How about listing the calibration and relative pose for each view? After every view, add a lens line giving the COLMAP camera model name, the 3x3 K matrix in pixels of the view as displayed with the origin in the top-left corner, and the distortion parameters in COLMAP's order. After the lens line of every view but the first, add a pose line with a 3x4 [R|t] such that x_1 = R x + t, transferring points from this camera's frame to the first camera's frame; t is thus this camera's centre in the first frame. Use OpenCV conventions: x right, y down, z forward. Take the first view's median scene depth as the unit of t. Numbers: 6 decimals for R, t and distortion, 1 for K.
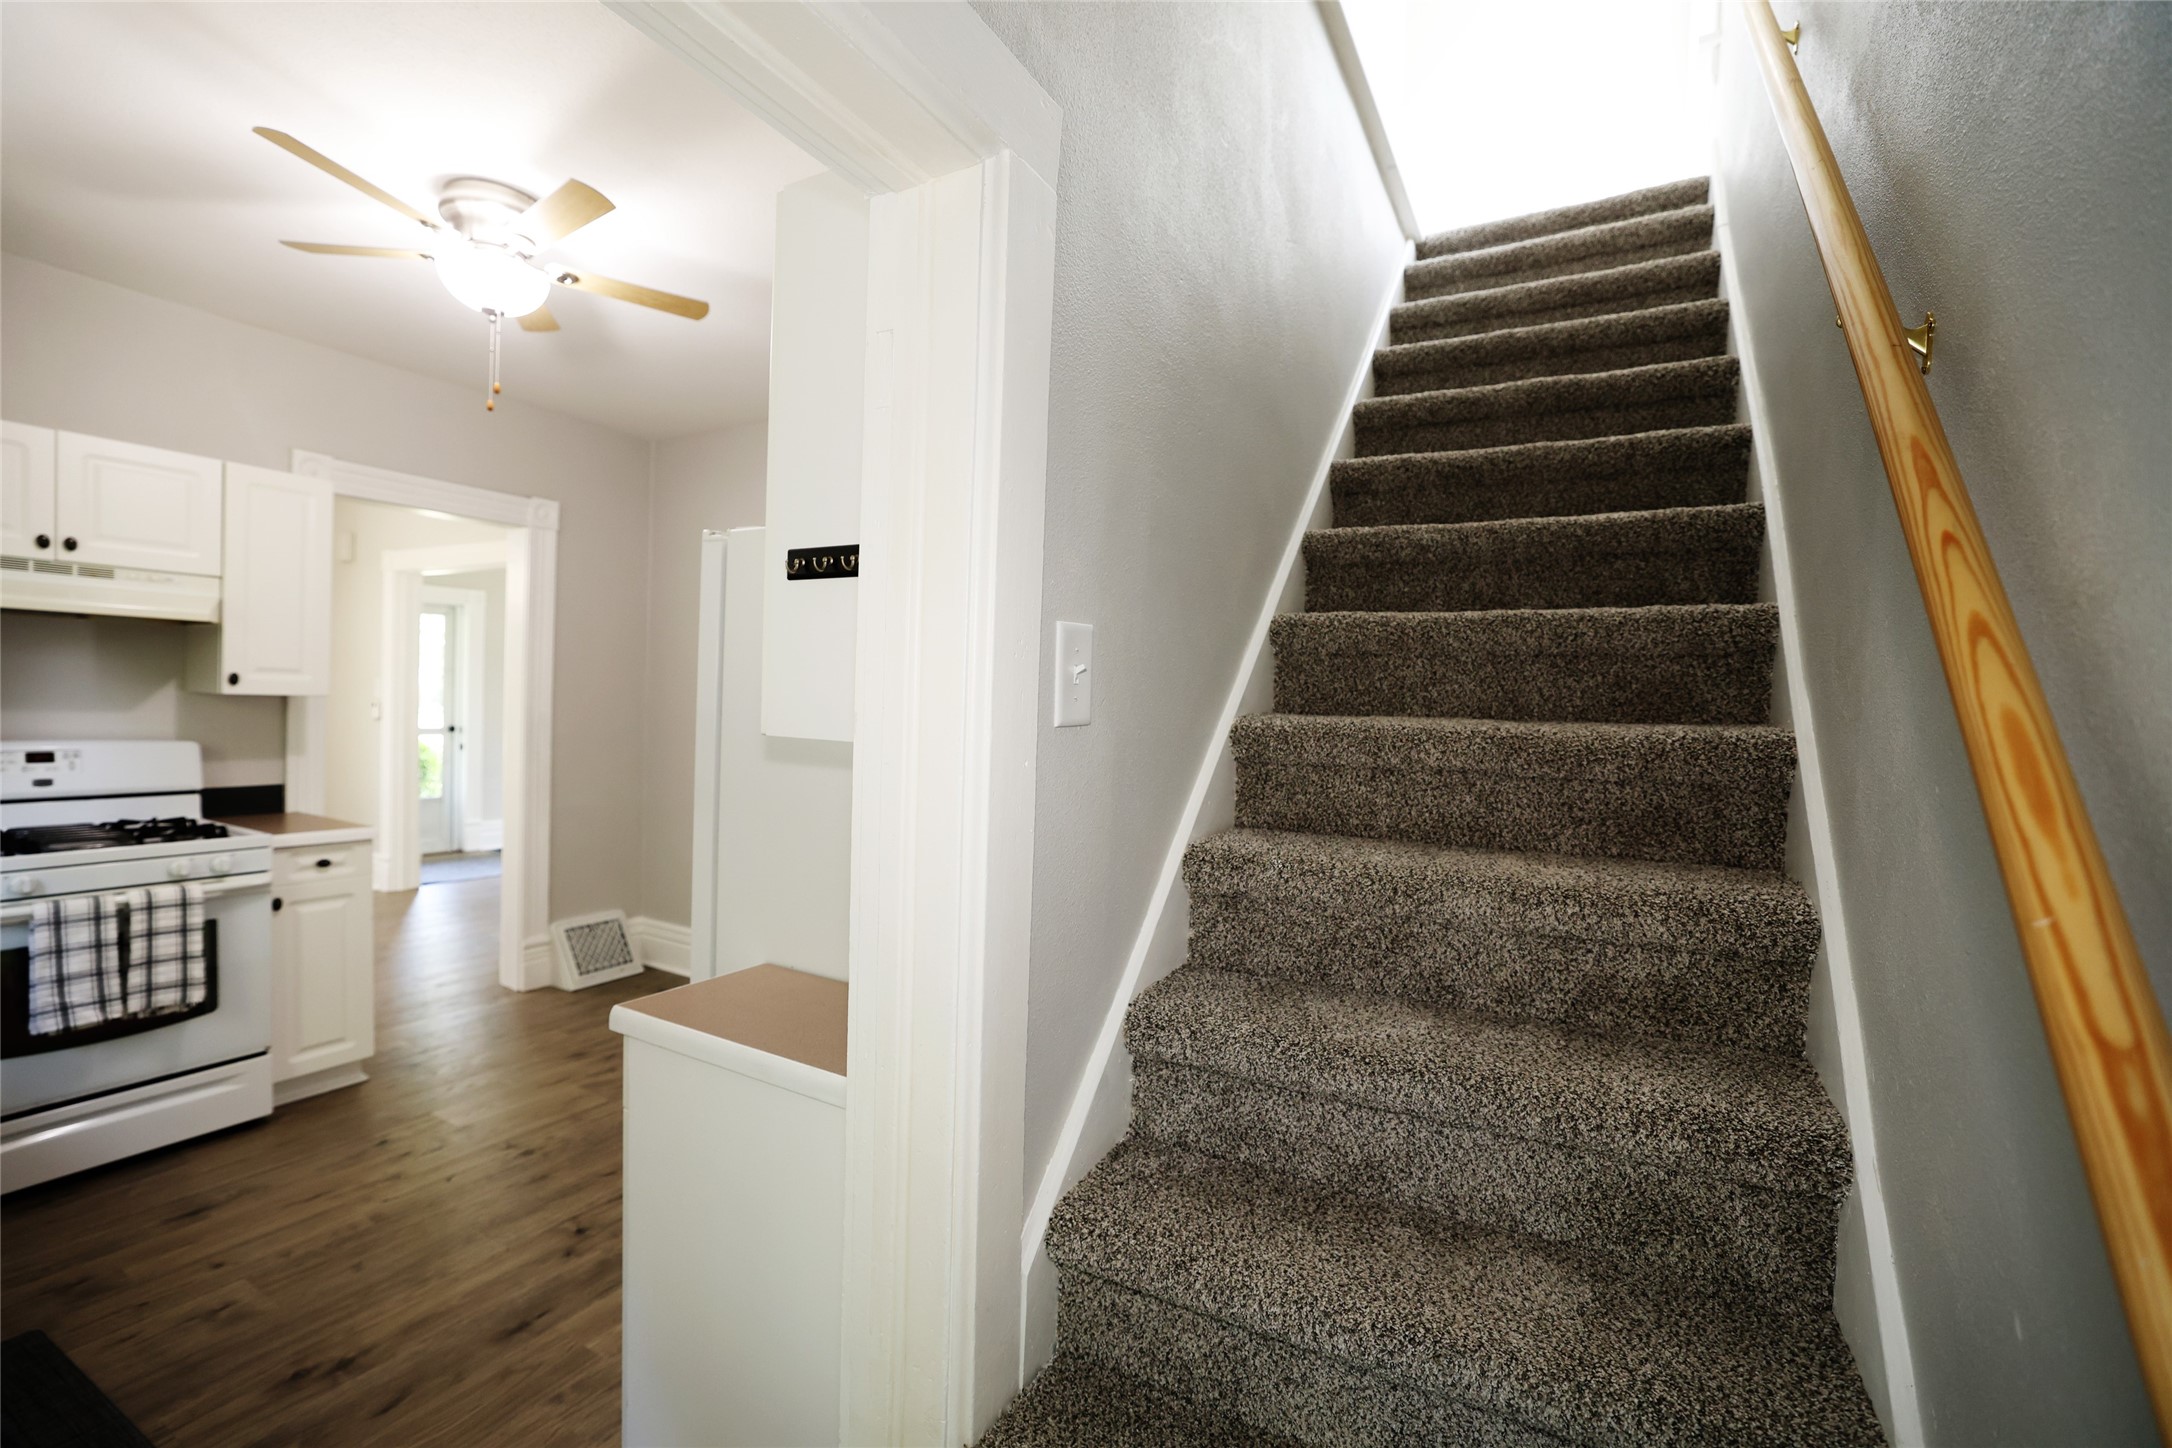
lens RADIAL K [[924.1, 0, 1078.9], [0, 924.1, 731.4], [0, 0, 1]] dist [-0.047999, 0.017005]
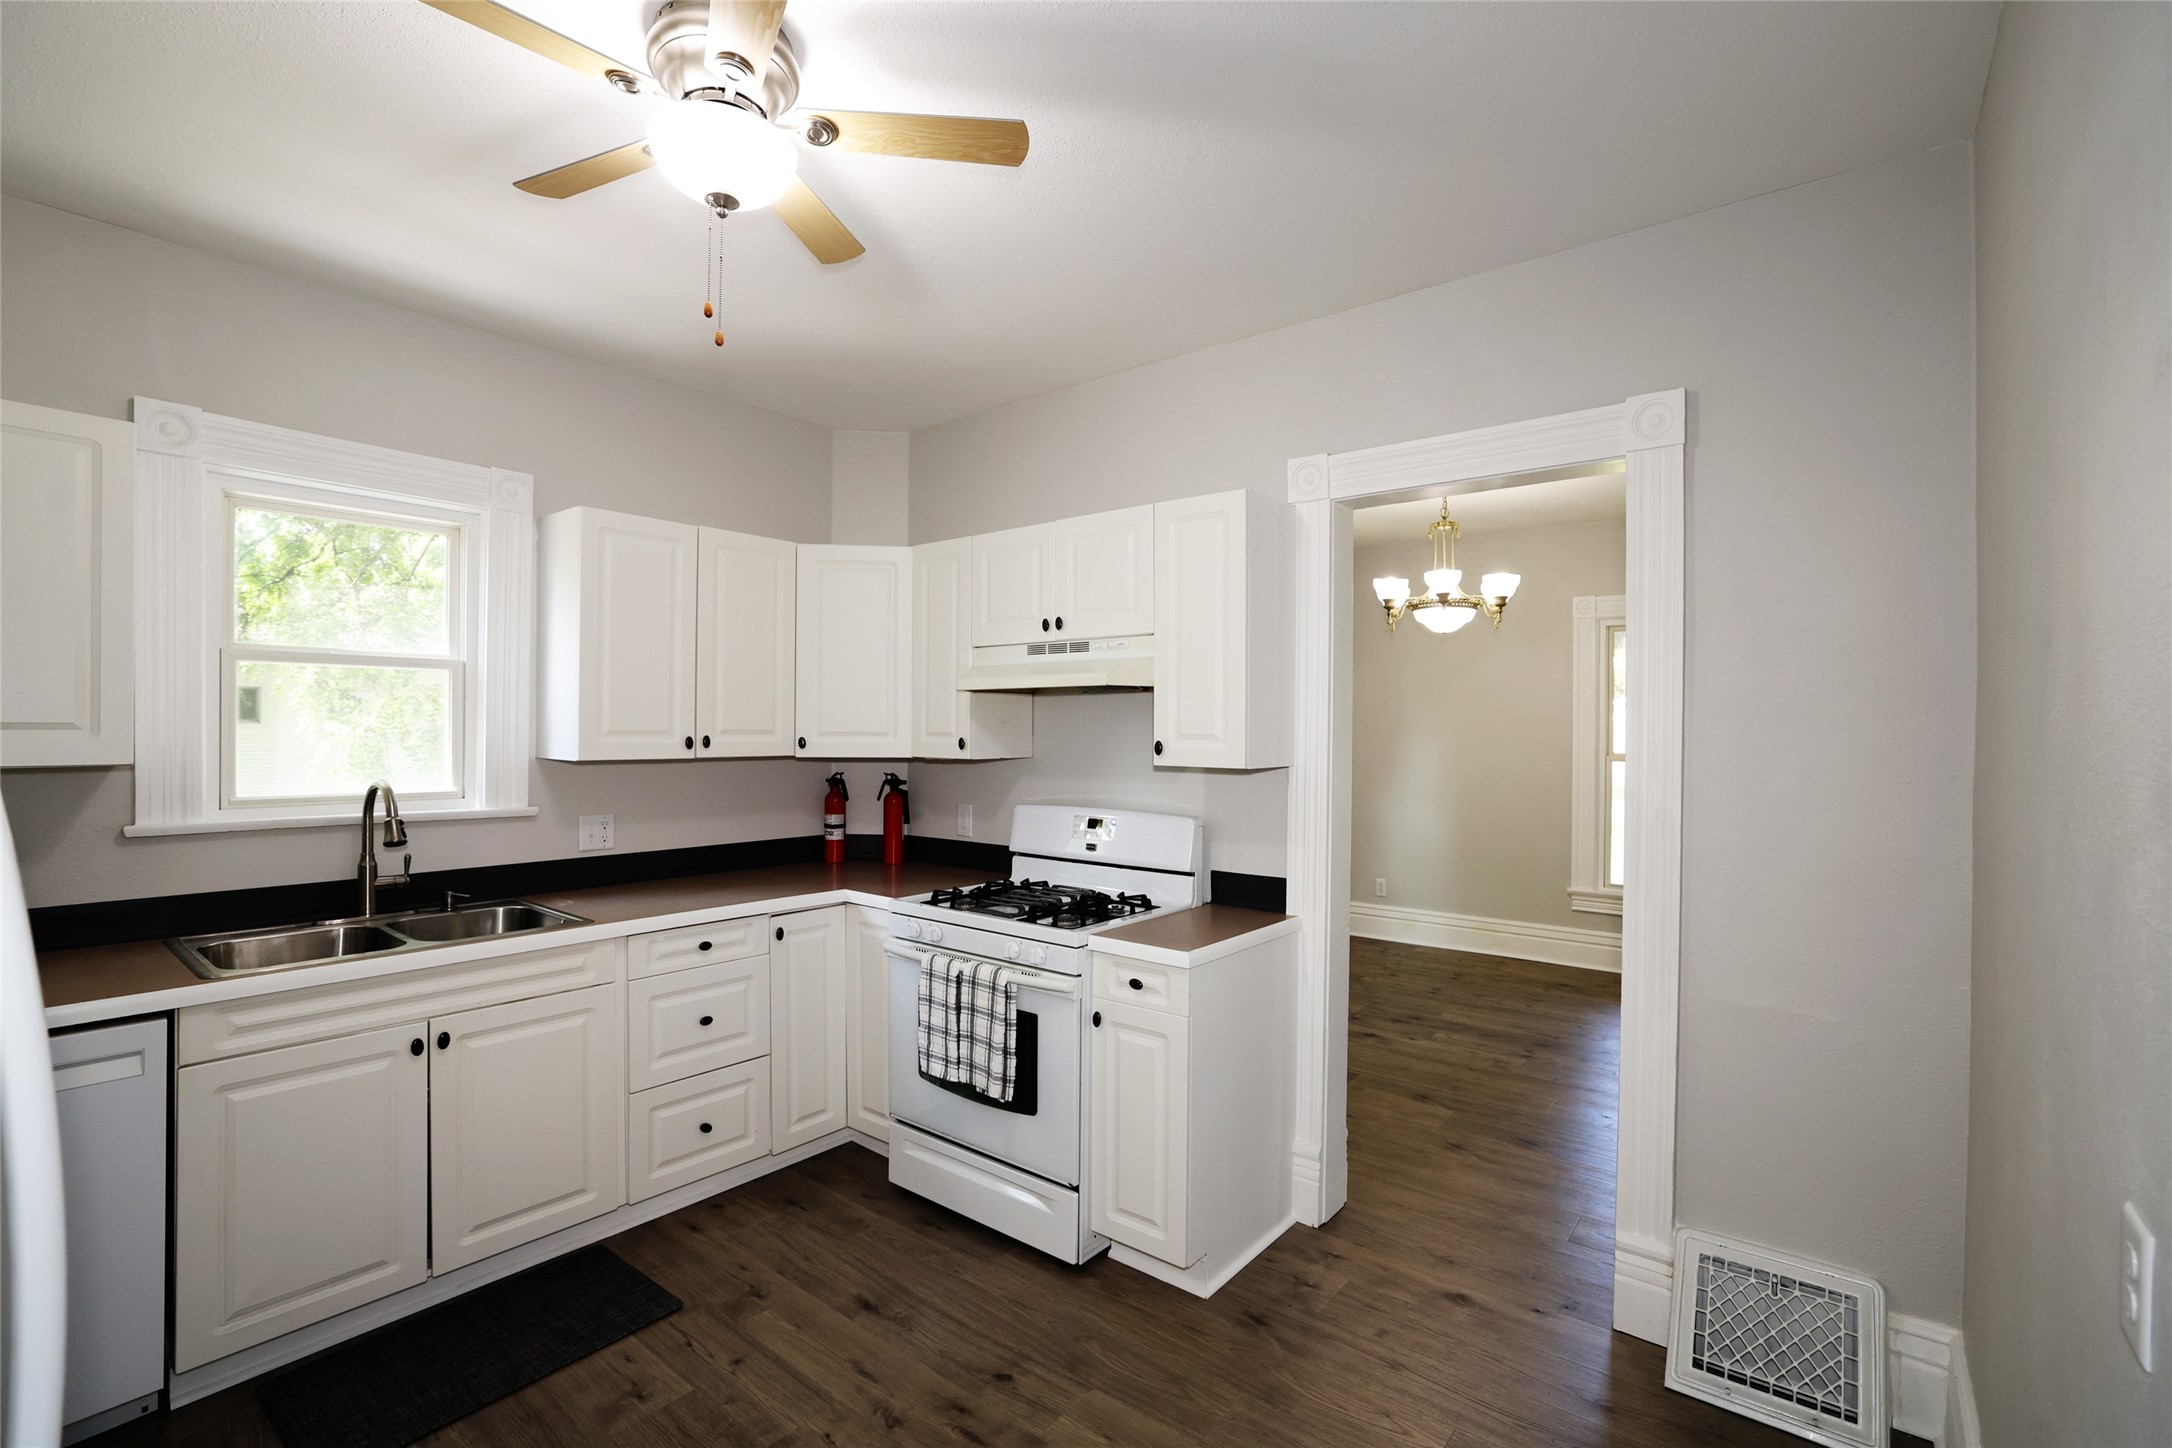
lens RADIAL K [[961.1, 0, 1079.0], [0, 961.1, 729.5], [0, 0, 1]] dist [-0.048569, 0.019521]
pose [[-0.175038, -0.032882, -0.984012, -0.013343], [-0.041824, 0.998788, -0.025935, -0.055586], [0.983673, 0.036616, -0.176201, 1.231499]]
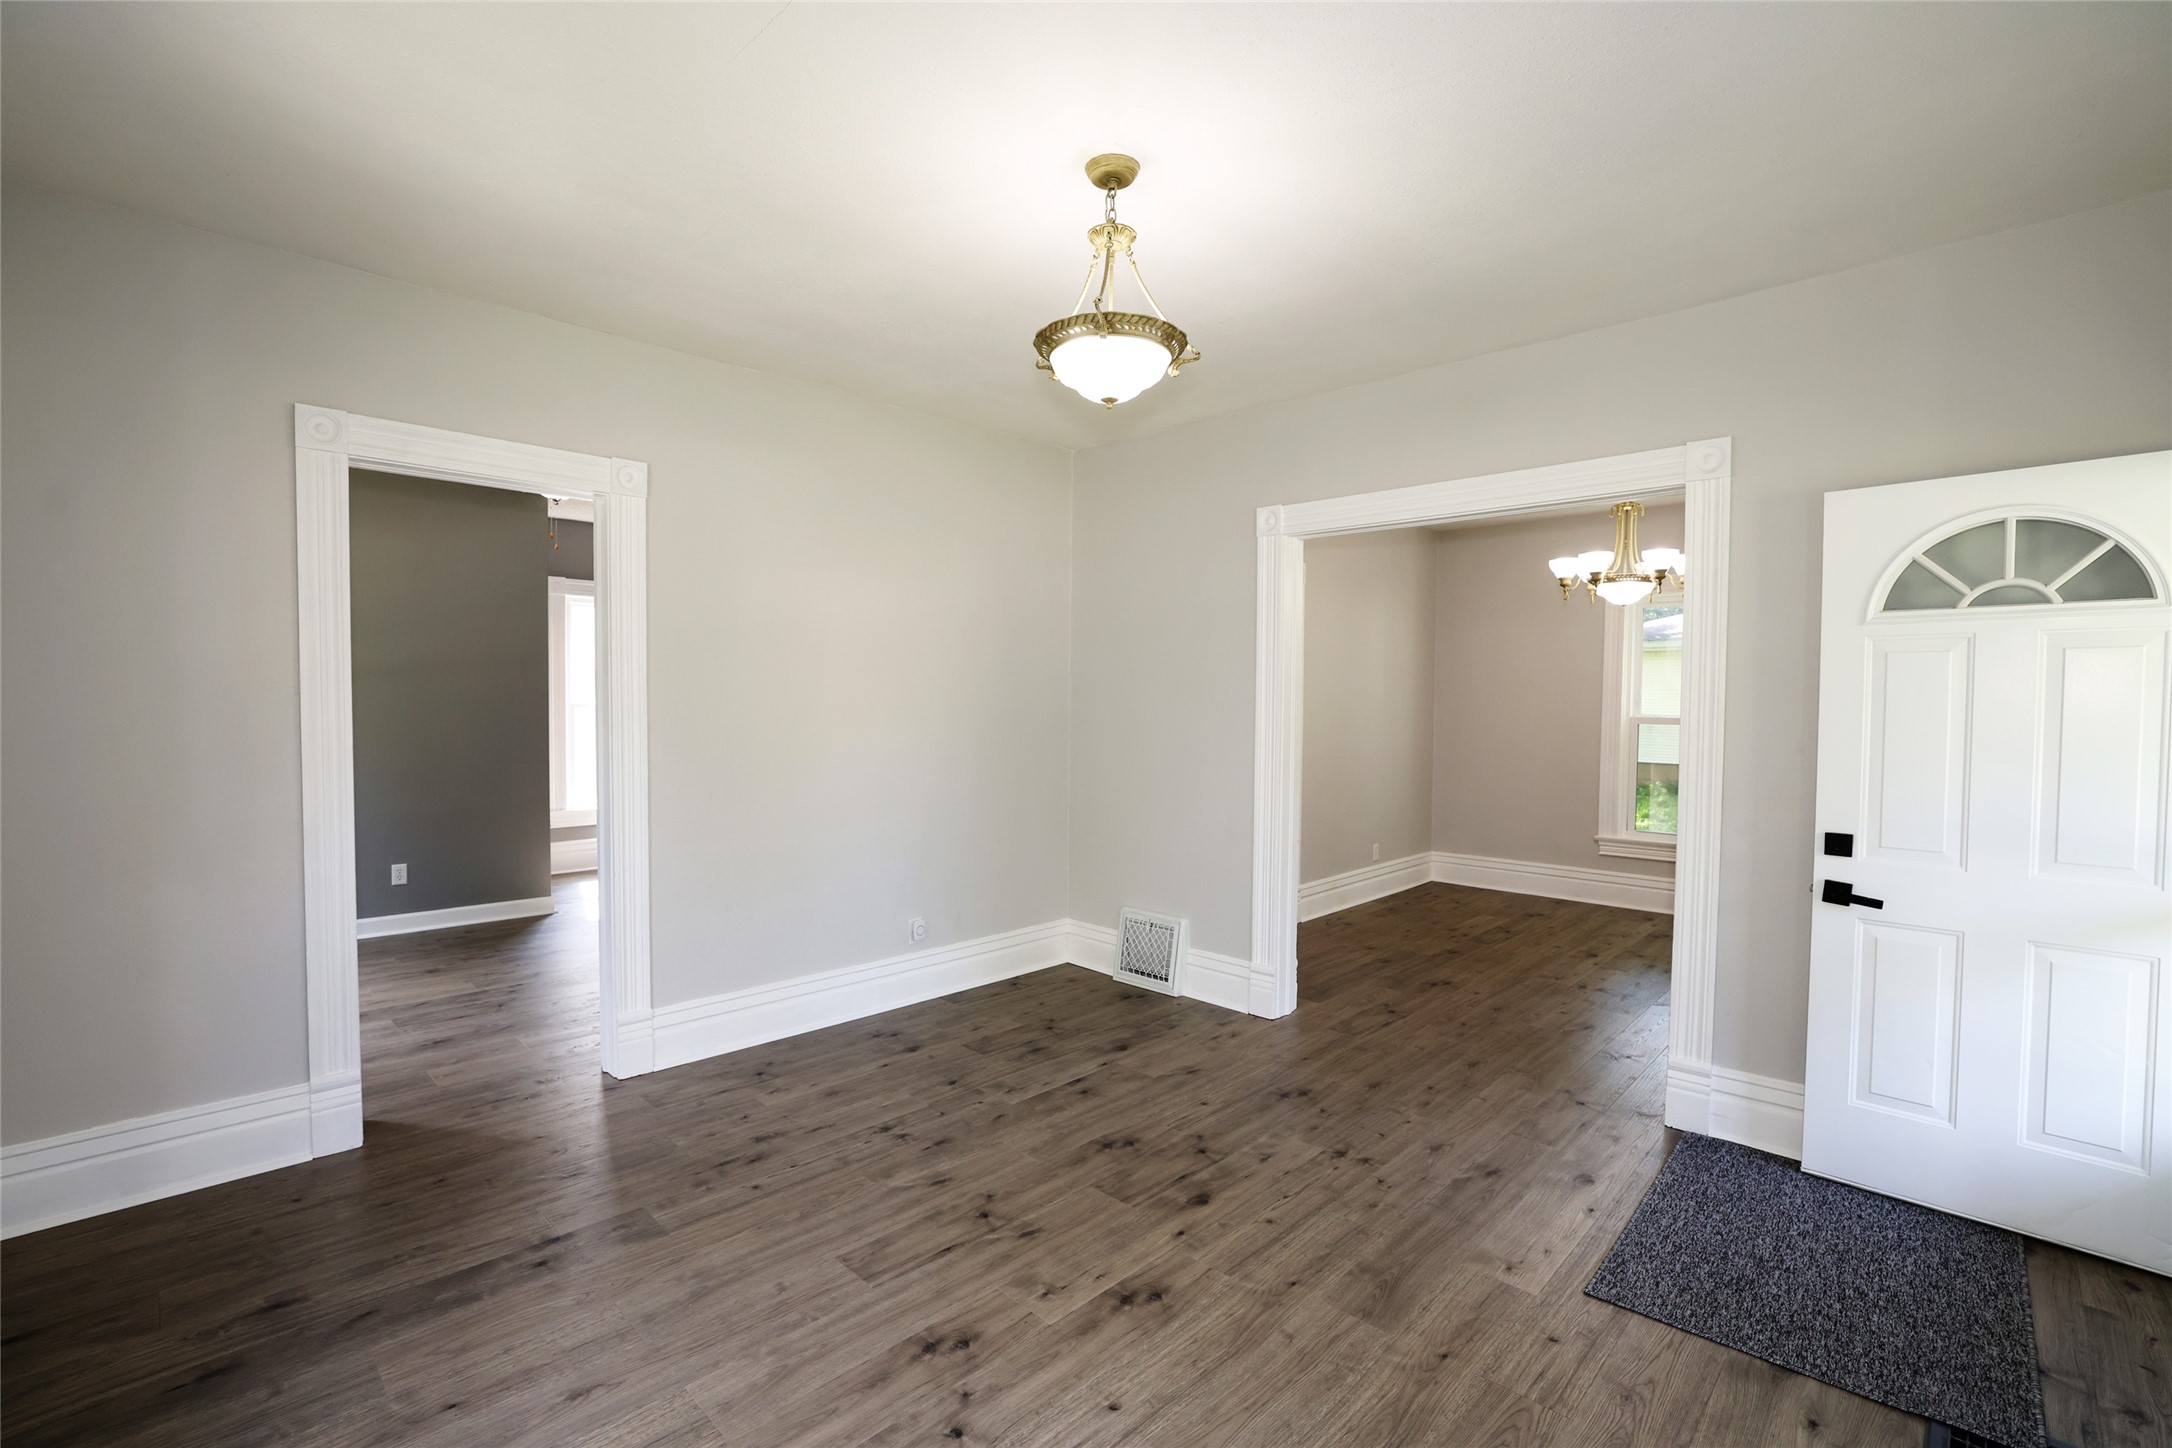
lens RADIAL K [[966.8, 0, 1093.3], [0, 966.8, 725.8], [0, 0, 1]] dist [-0.056611, 0.020182]
pose [[-0.965884, -0.051574, 0.253788, -1.281078], [-0.034355, 0.996826, 0.071820, -0.165831], [-0.256686, 0.060651, -0.964590, 3.662496]]
